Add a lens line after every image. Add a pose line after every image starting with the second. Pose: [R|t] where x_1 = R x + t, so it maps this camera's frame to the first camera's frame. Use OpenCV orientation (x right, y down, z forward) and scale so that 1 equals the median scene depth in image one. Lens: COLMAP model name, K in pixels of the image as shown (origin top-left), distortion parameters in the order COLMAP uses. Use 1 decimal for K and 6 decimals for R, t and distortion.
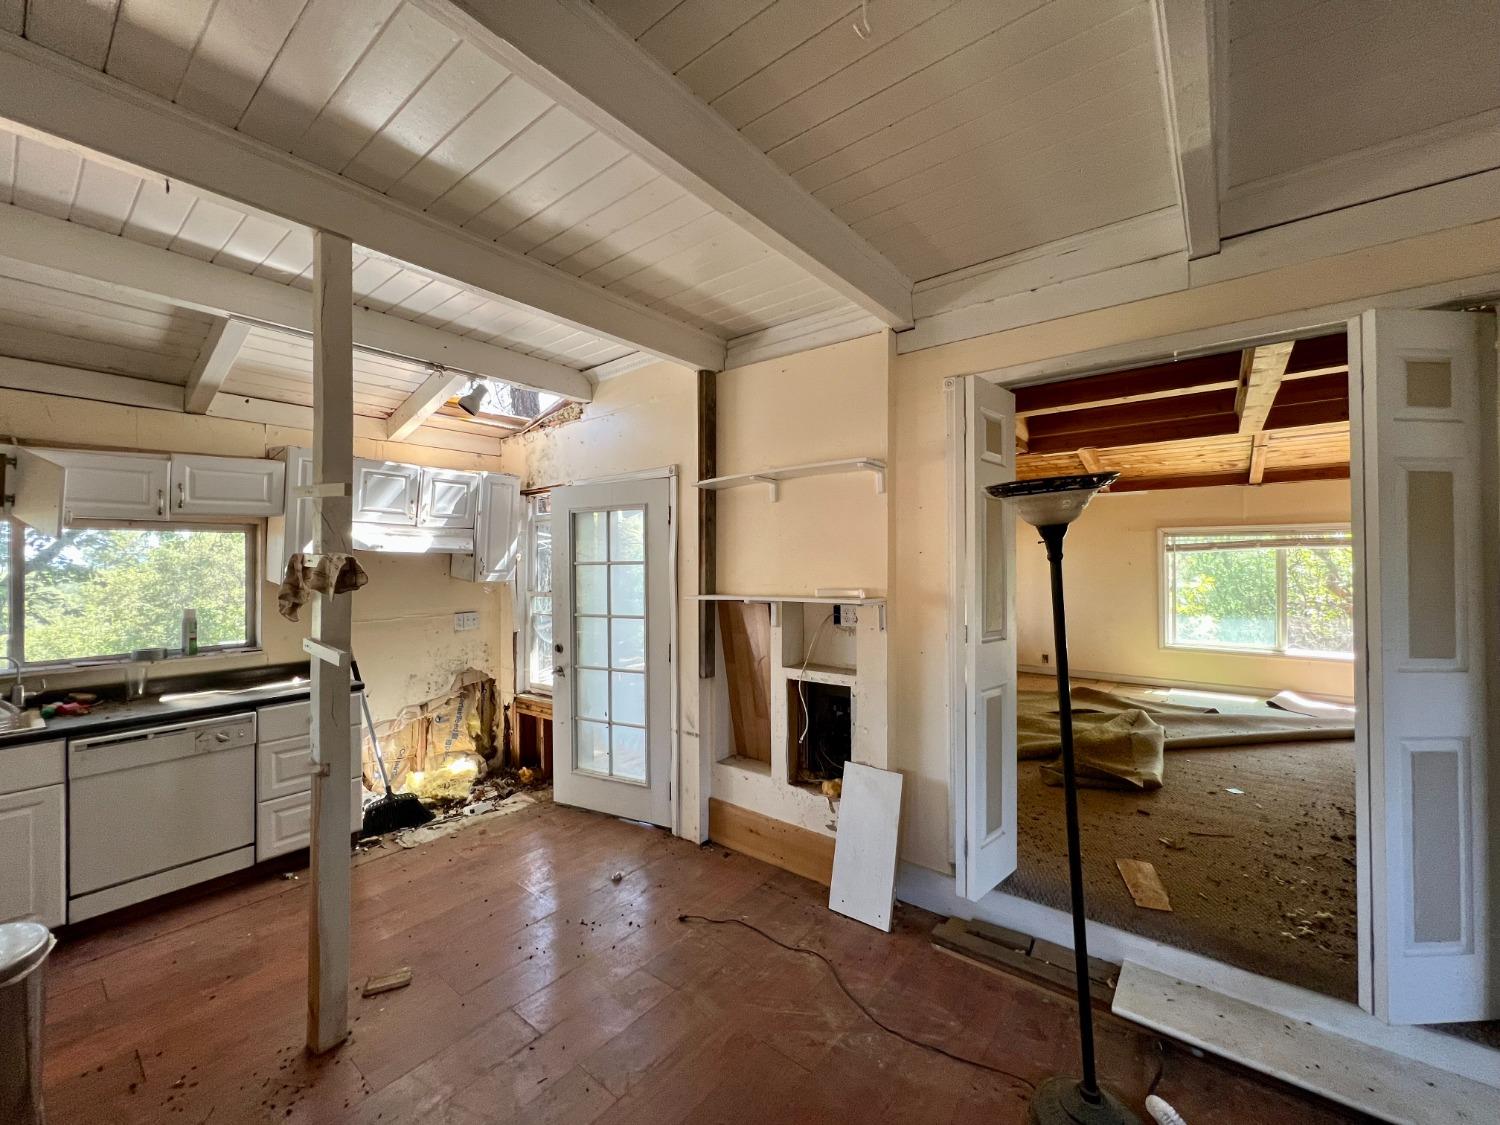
lens RADIAL K [[601.8, 0, 752.8], [0, 601.8, 558.4], [0, 0, 1]] dist [0.000817, 0.000613]
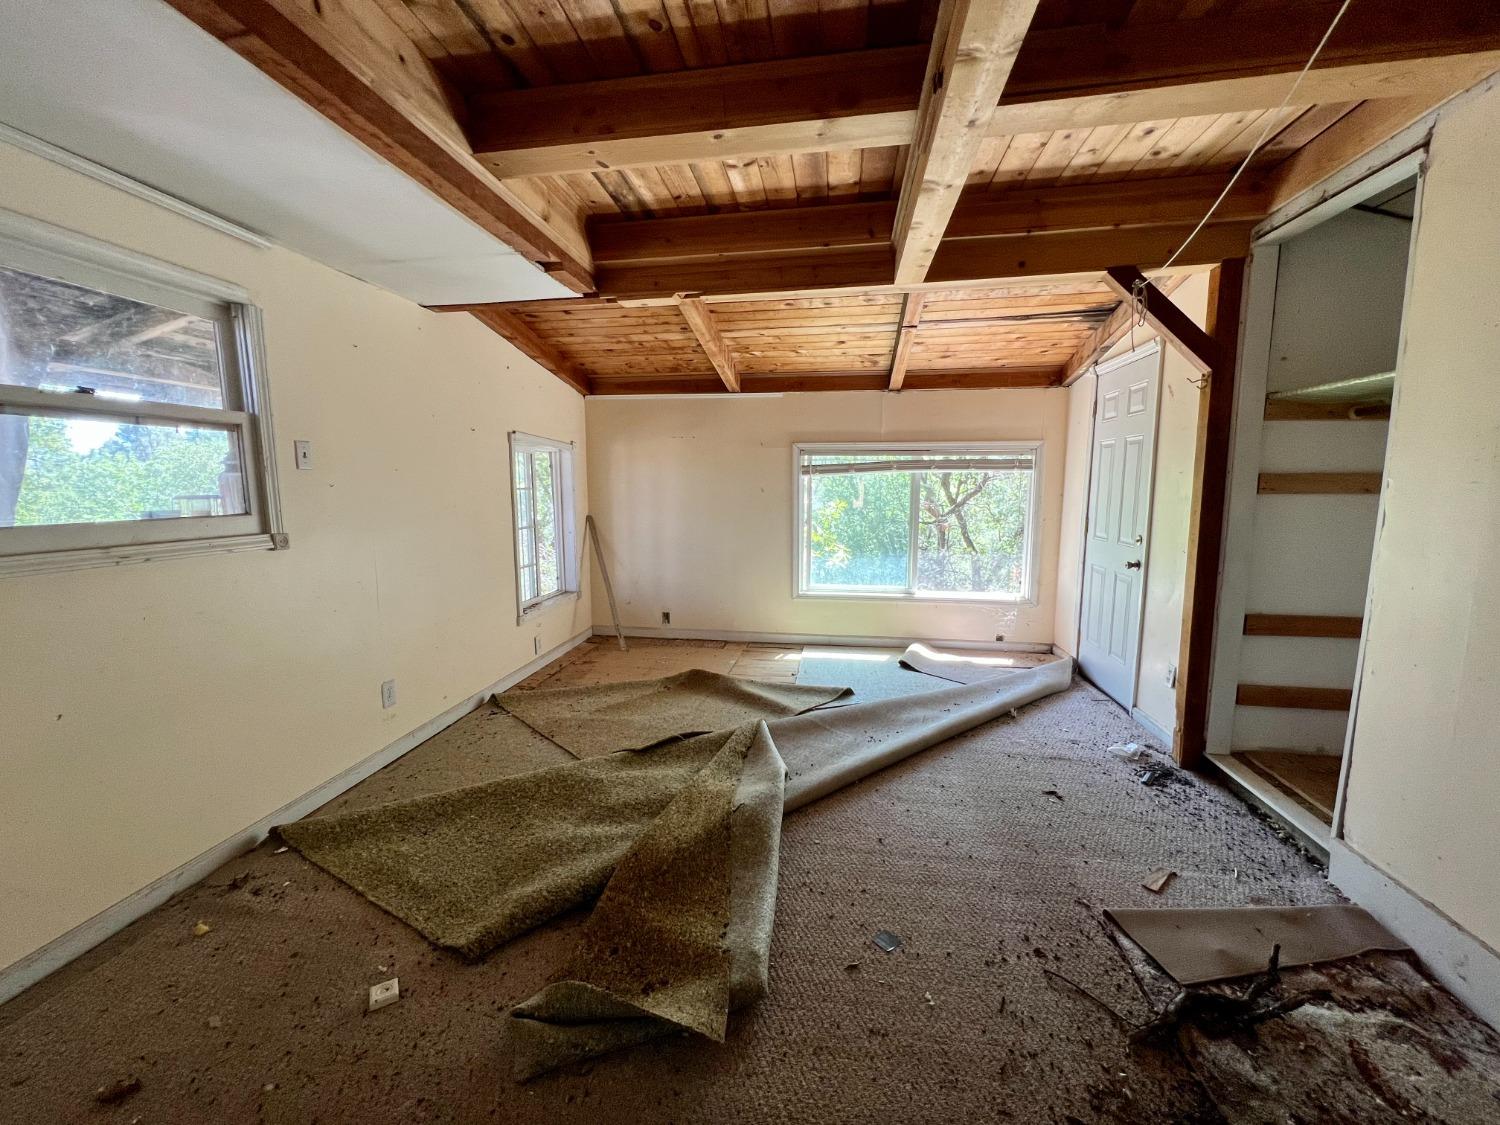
lens RADIAL K [[601.8, 0, 747.9], [0, 601.8, 560.2], [0, 0, 1]] dist [0.000817, 0.000613]
pose [[0.877321, -0.059276, 0.476229, 0.270674], [-0.005767, 0.990969, 0.133970, -0.005401], [-0.479869, -0.120281, 0.869056, 0.374682]]
